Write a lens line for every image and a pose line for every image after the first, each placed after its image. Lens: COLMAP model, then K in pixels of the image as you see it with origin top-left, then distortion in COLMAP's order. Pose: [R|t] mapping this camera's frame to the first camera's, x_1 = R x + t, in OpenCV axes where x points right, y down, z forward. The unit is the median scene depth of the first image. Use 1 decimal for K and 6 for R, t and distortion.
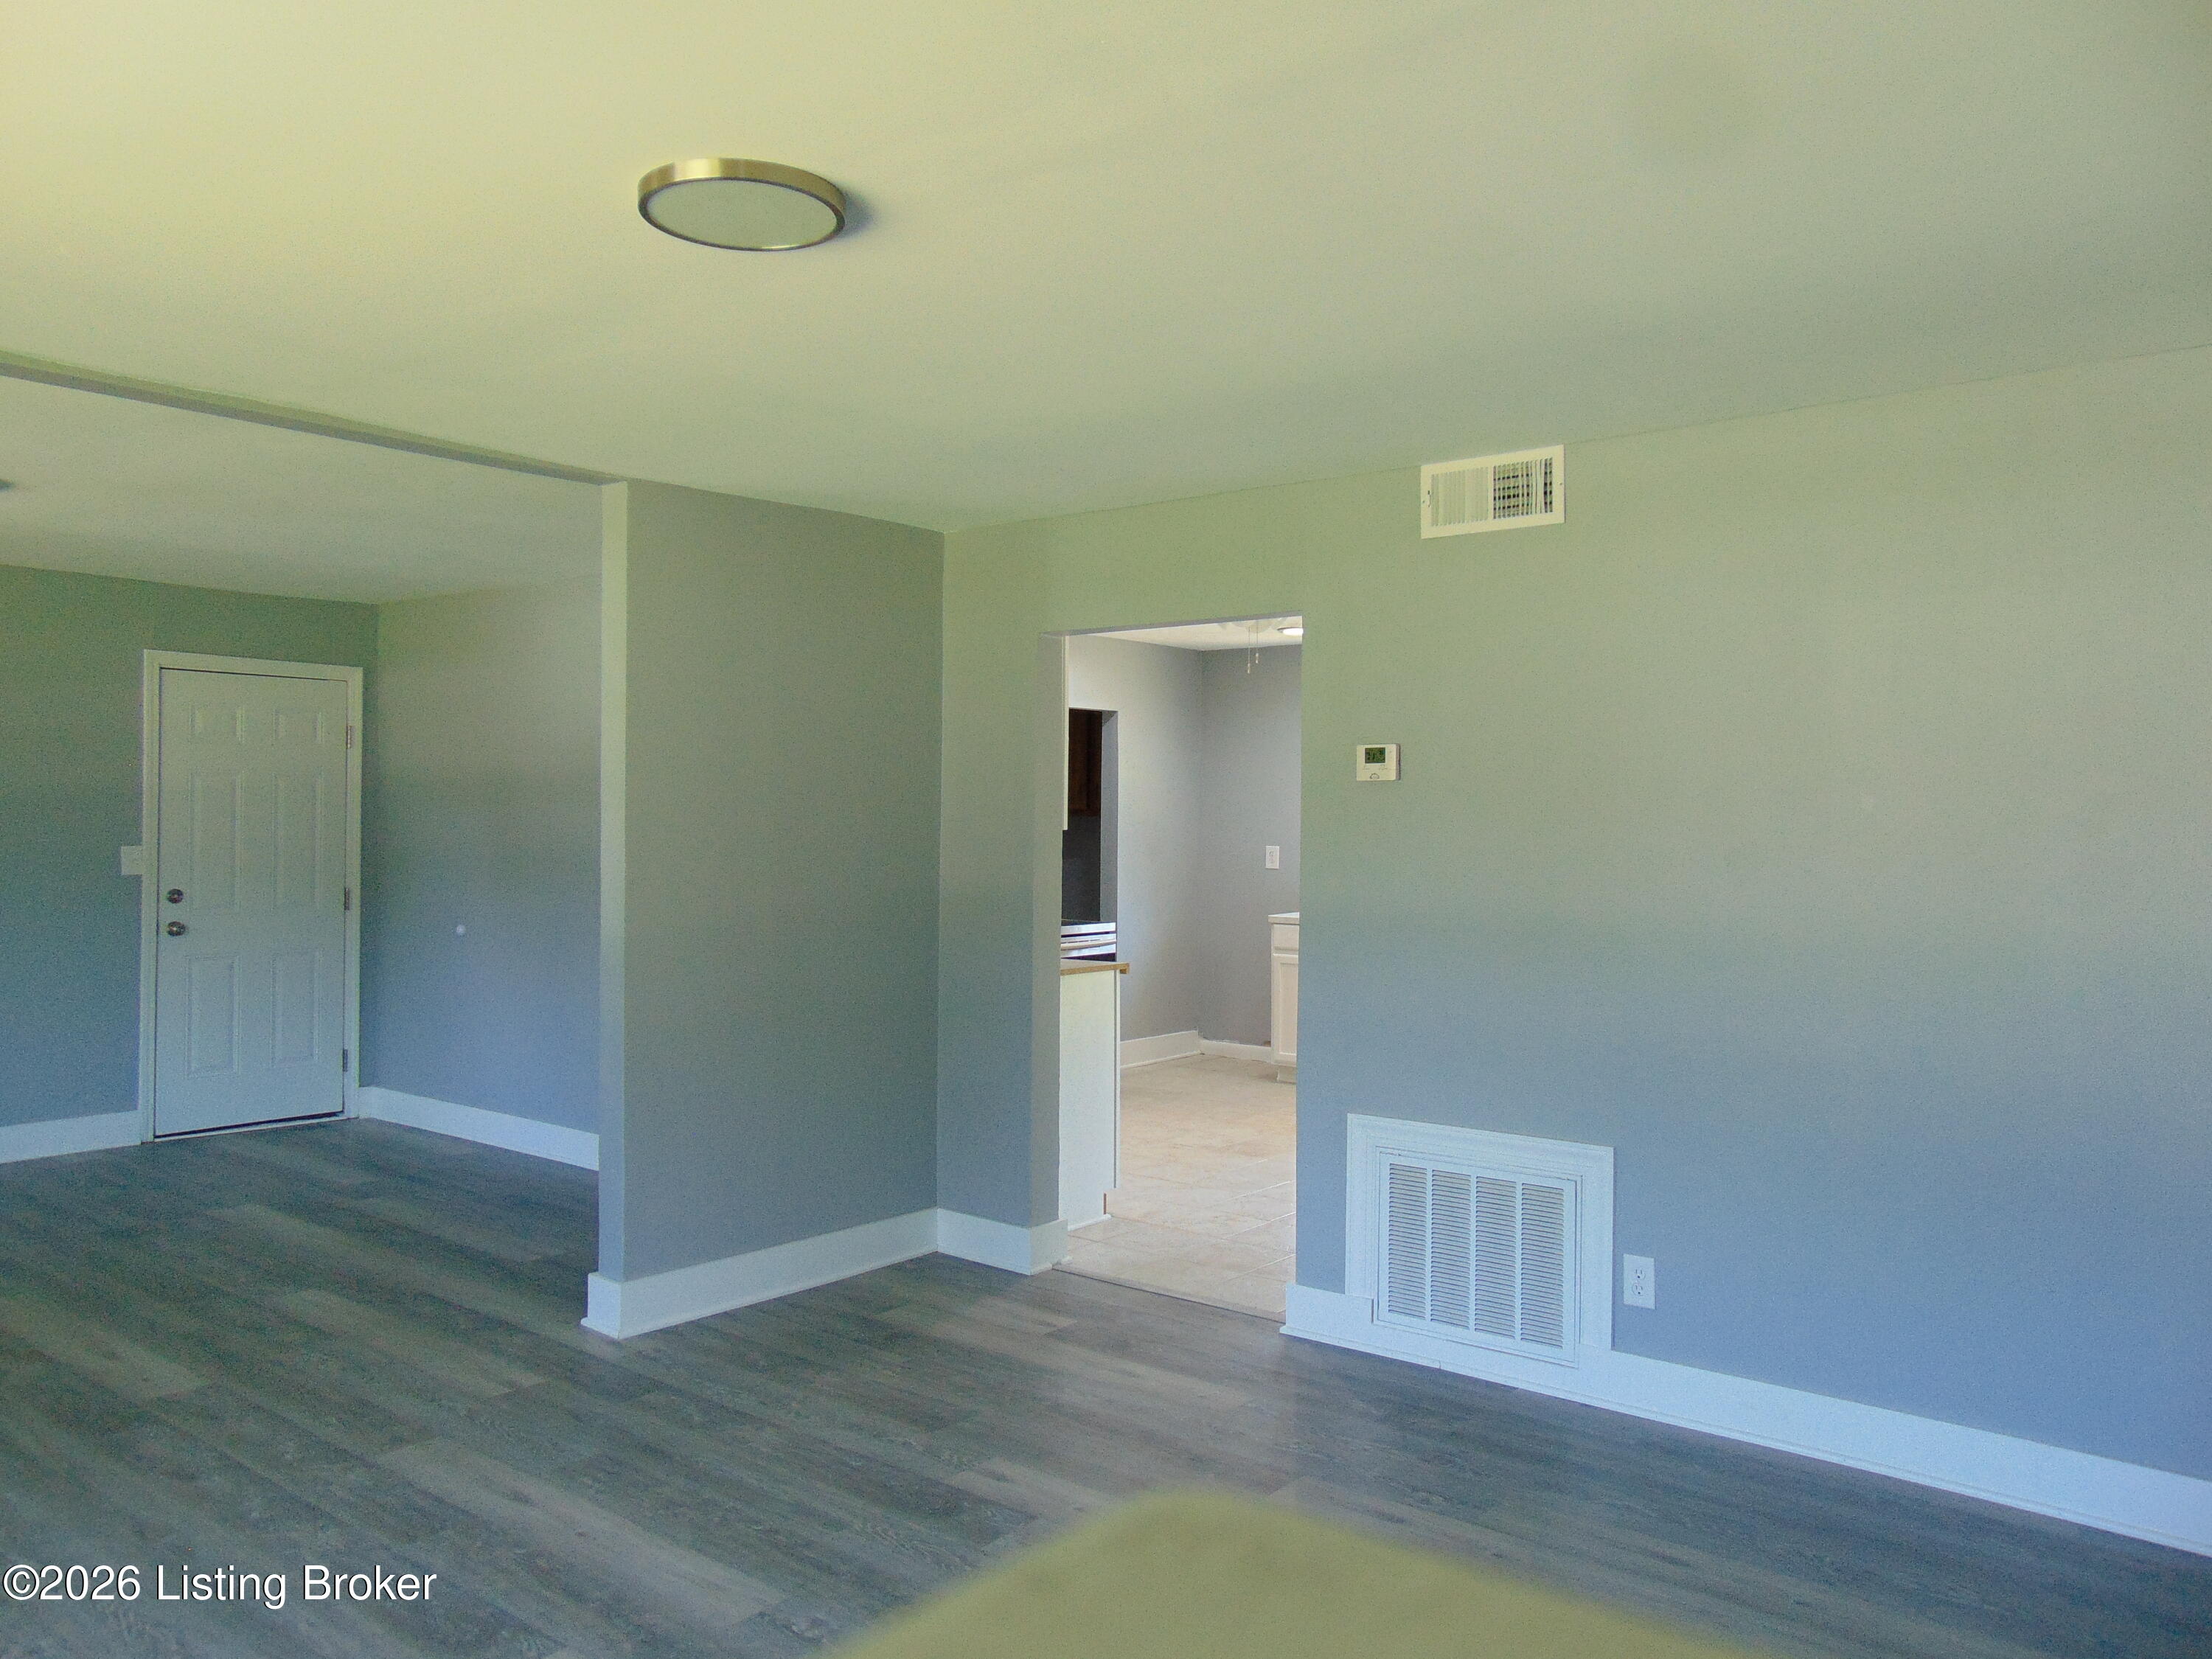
lens RADIAL K [[1638.6, 0, 1065.5], [0, 1638.6, 808.7], [0, 0, 1]] dist [-0.004034, 0.049845]
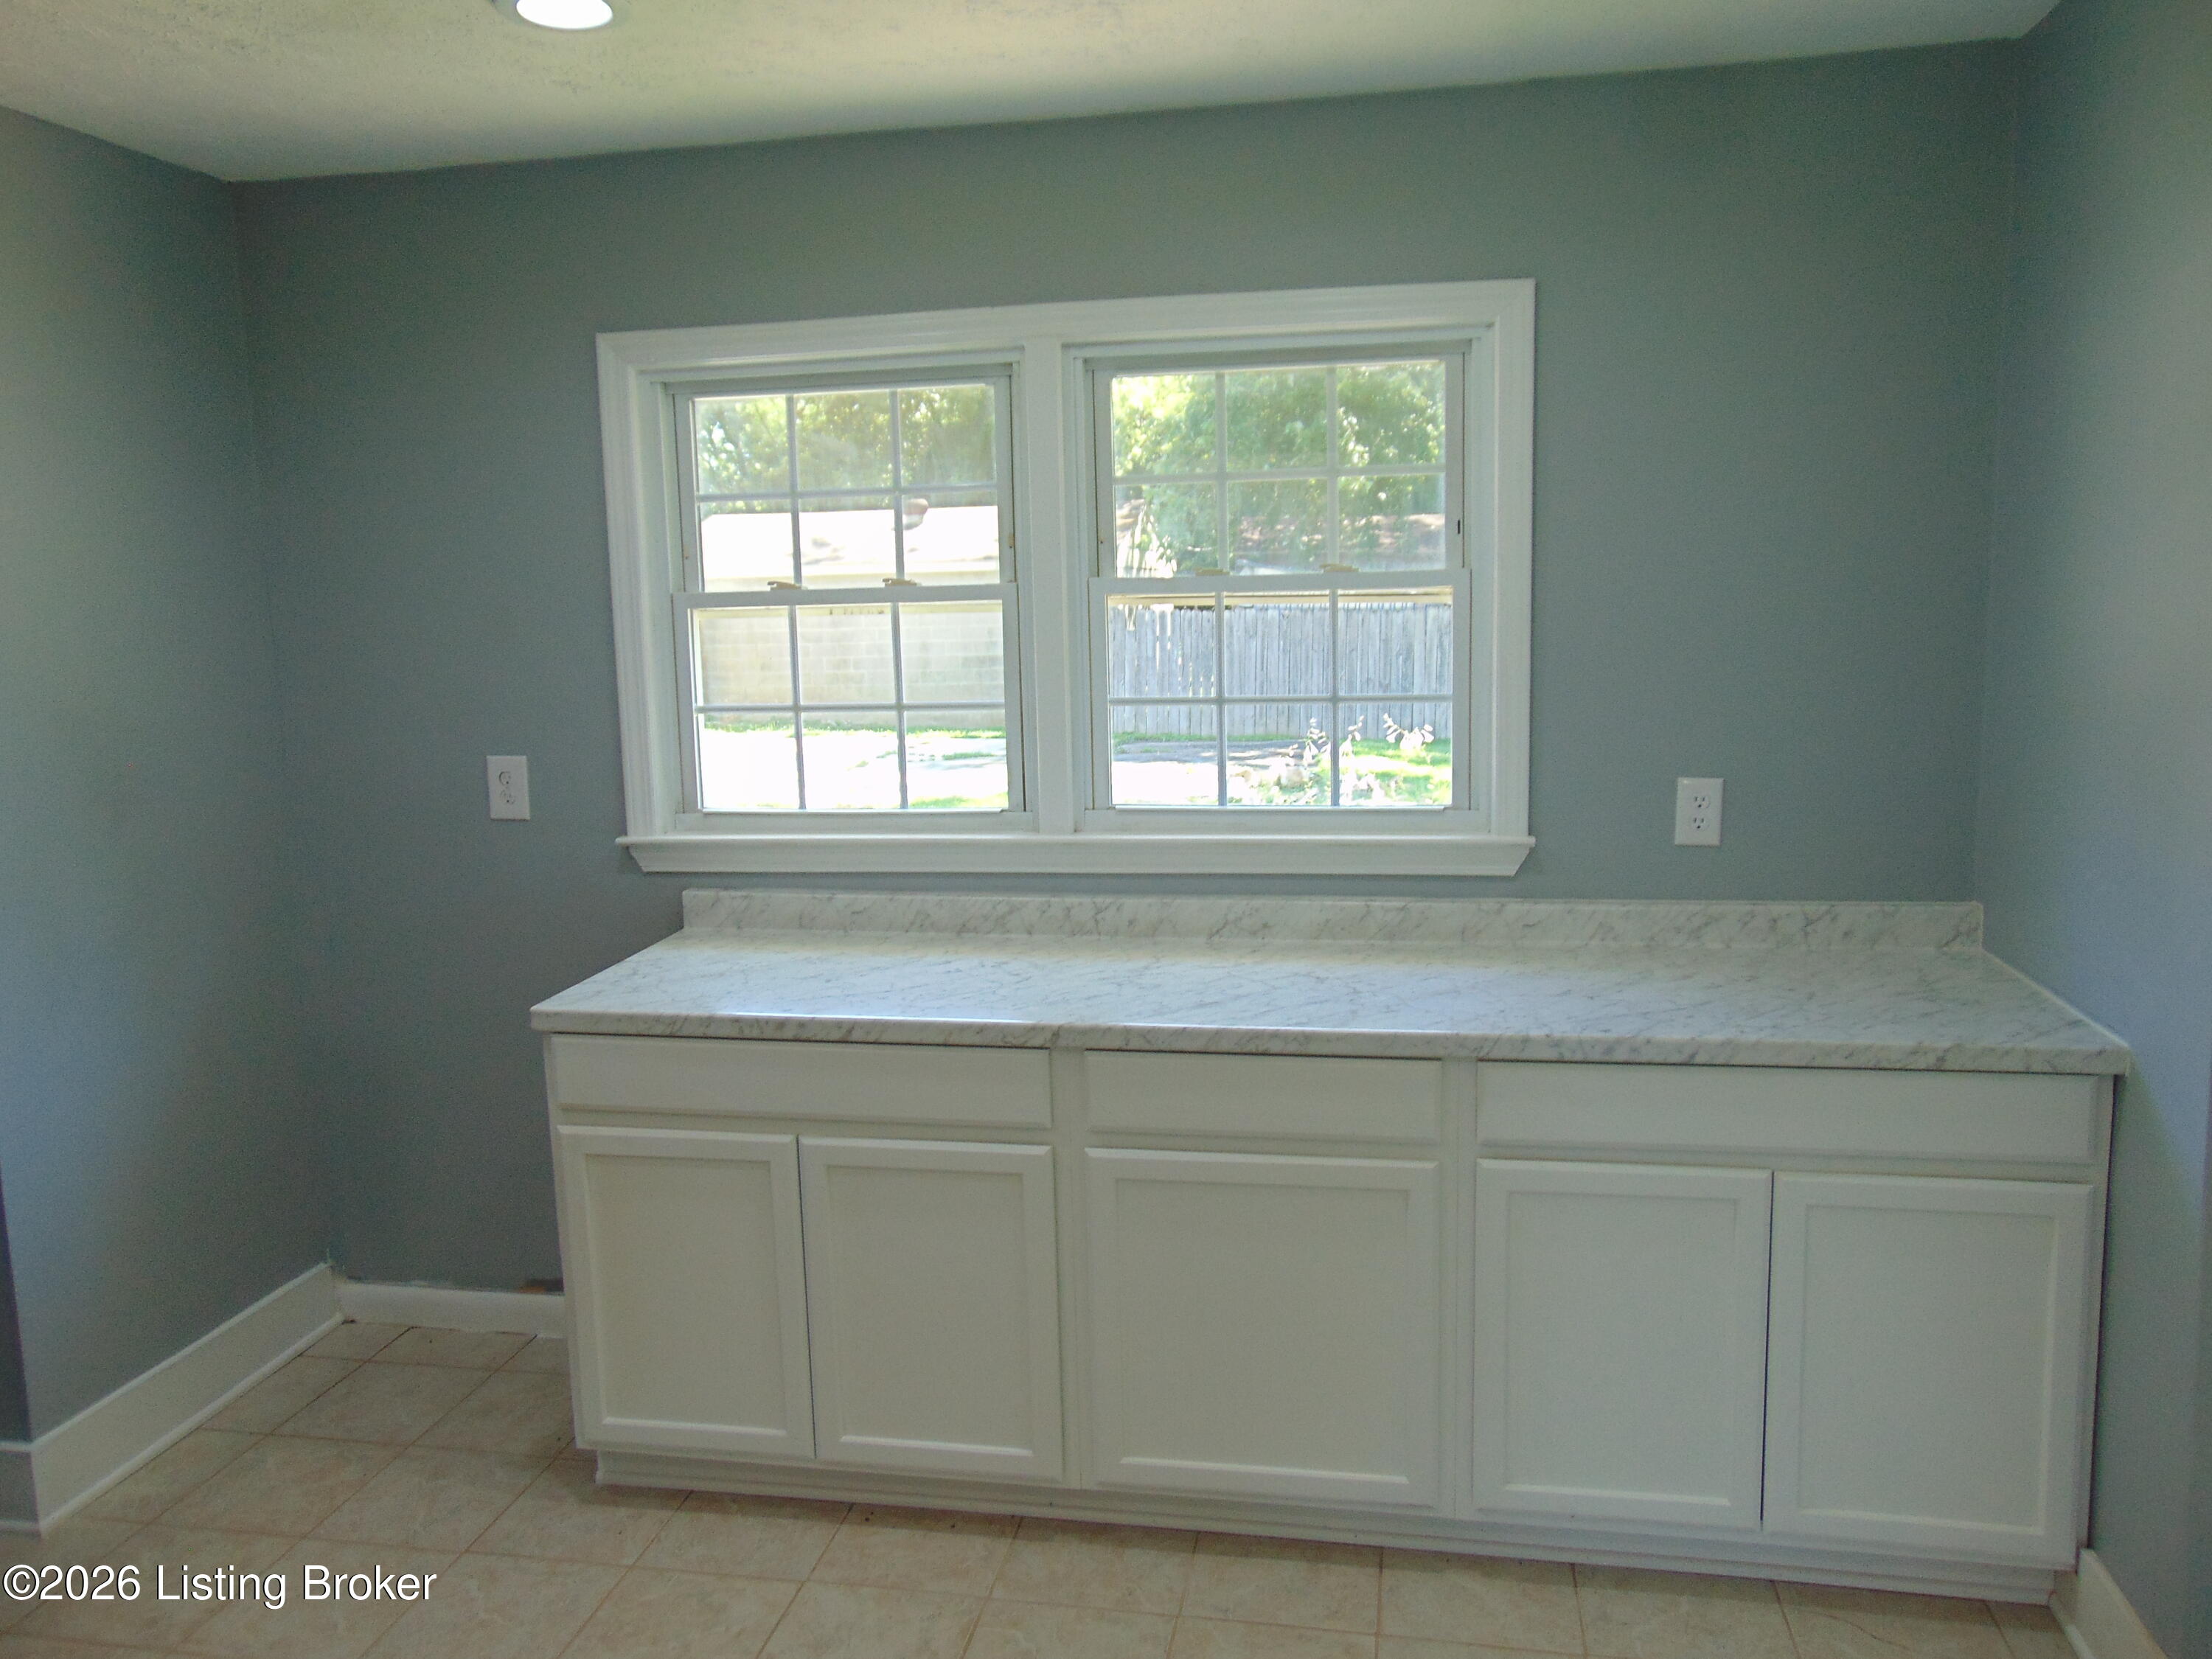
lens RADIAL K [[1625.9, 0, 1094.4], [0, 1625.9, 812.4], [0, 0, 1]] dist [-0.039102, 0.049727]
pose [[0.870754, -0.093042, 0.482837, 0.065284], [0.027109, 0.989525, 0.141791, -0.012229], [-0.490971, -0.110376, 0.864155, 0.623231]]
